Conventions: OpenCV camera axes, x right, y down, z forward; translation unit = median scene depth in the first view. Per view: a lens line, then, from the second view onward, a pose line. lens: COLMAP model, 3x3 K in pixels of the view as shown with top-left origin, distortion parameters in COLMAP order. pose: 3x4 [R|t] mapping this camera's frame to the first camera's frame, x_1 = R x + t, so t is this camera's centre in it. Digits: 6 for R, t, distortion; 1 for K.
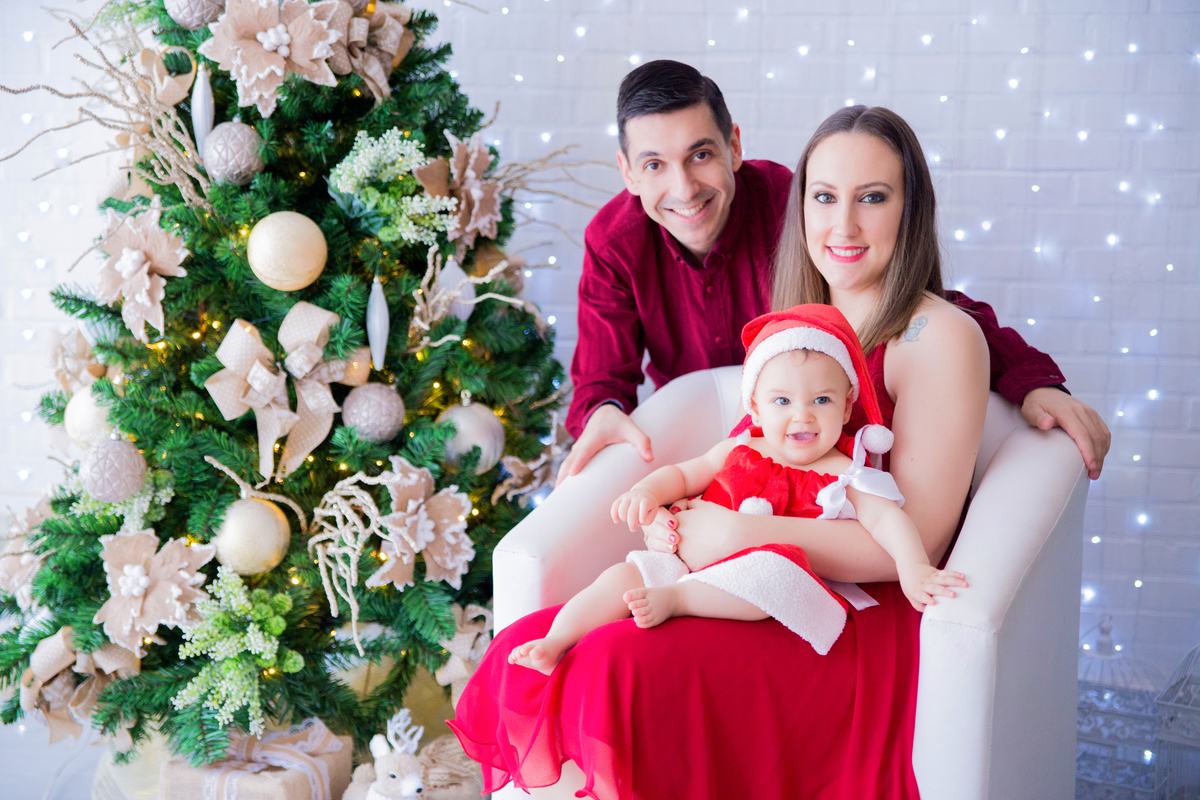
lens RADIAL K [[1902.9, 0, 580.2], [0, 1902.9, 409.9], [0, 0, 1]] dist [0.165495, 0.000000]
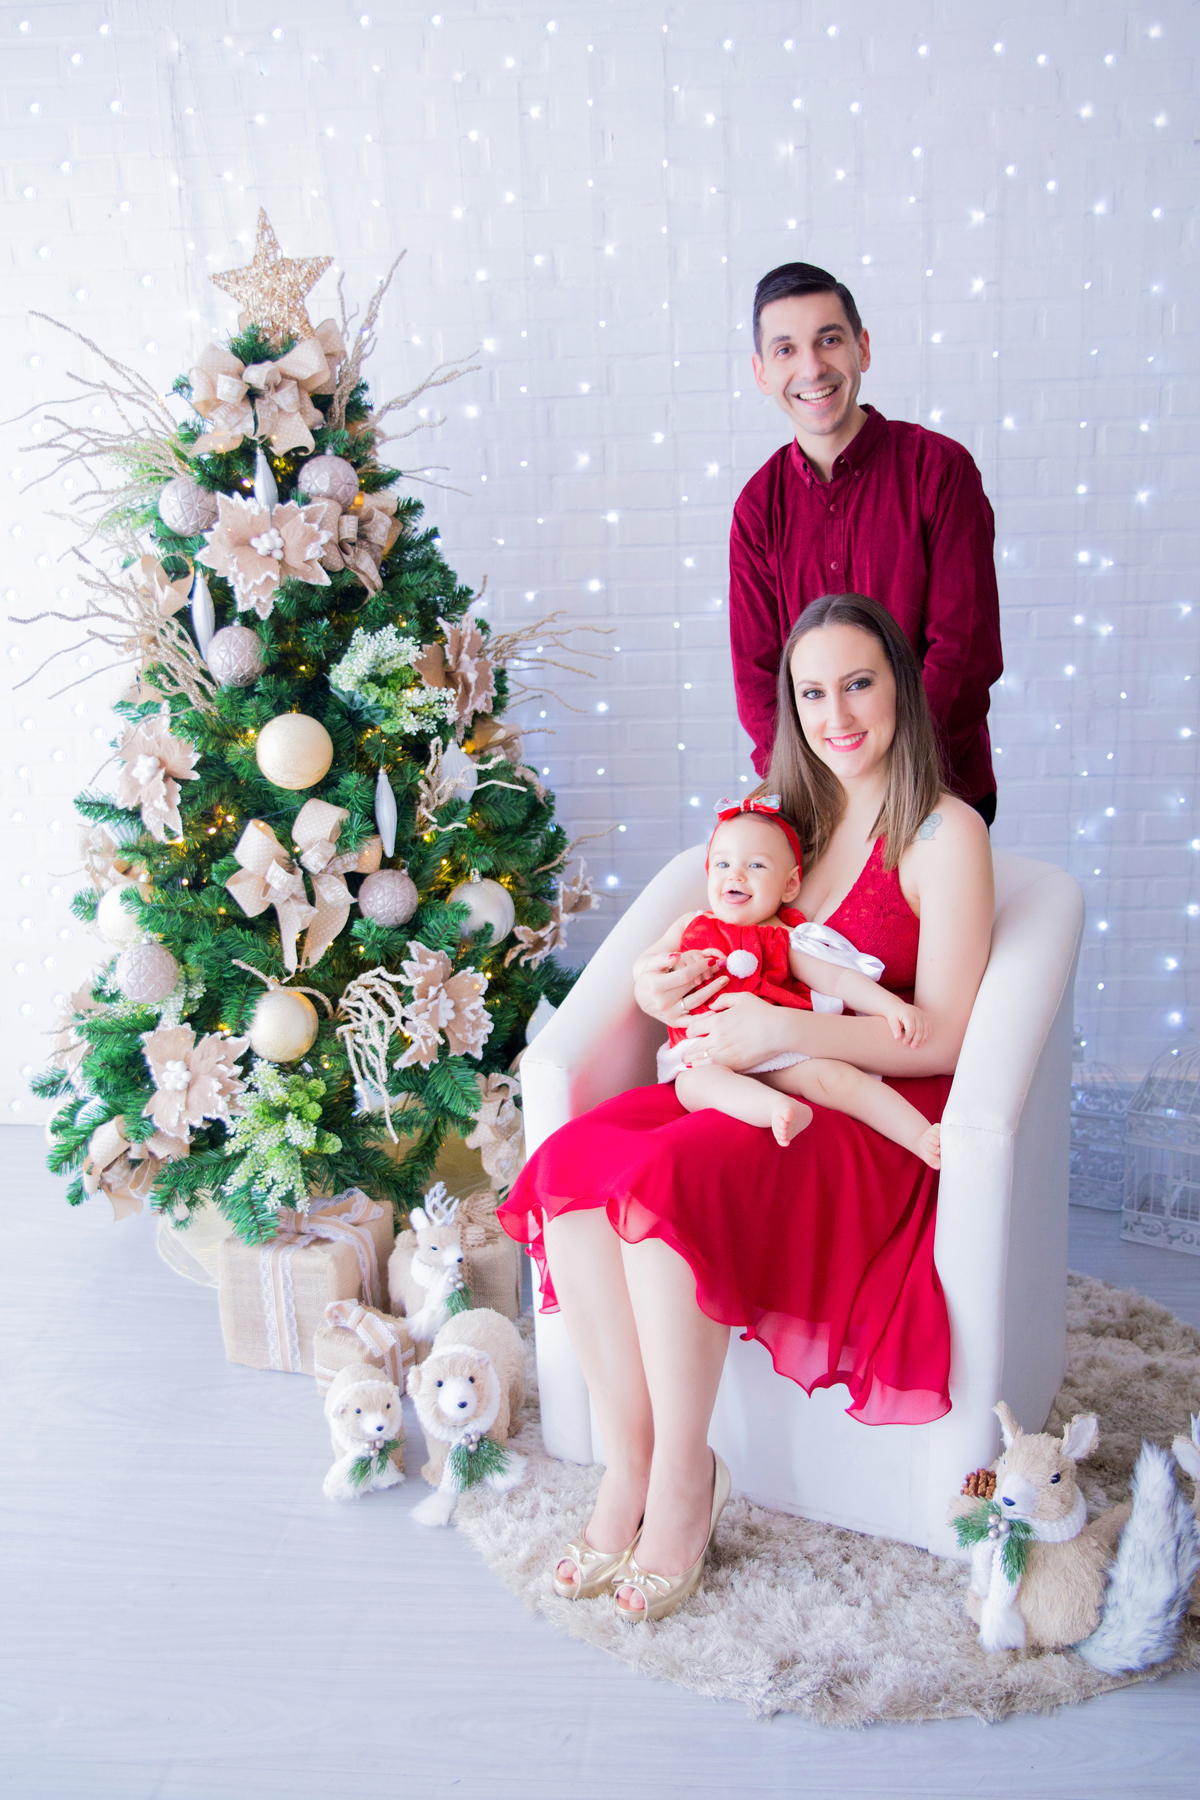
lens RADIAL K [[1710.7, 0, 588.5], [0, 1710.7, 926.6], [0, 0, 1]] dist [-0.046754, 0.000000]
pose [[0.997983, -0.061159, 0.017003, -0.016179], [0.058845, 0.991787, 0.113561, -0.083219], [-0.023808, -0.112331, 0.993386, 0.069442]]
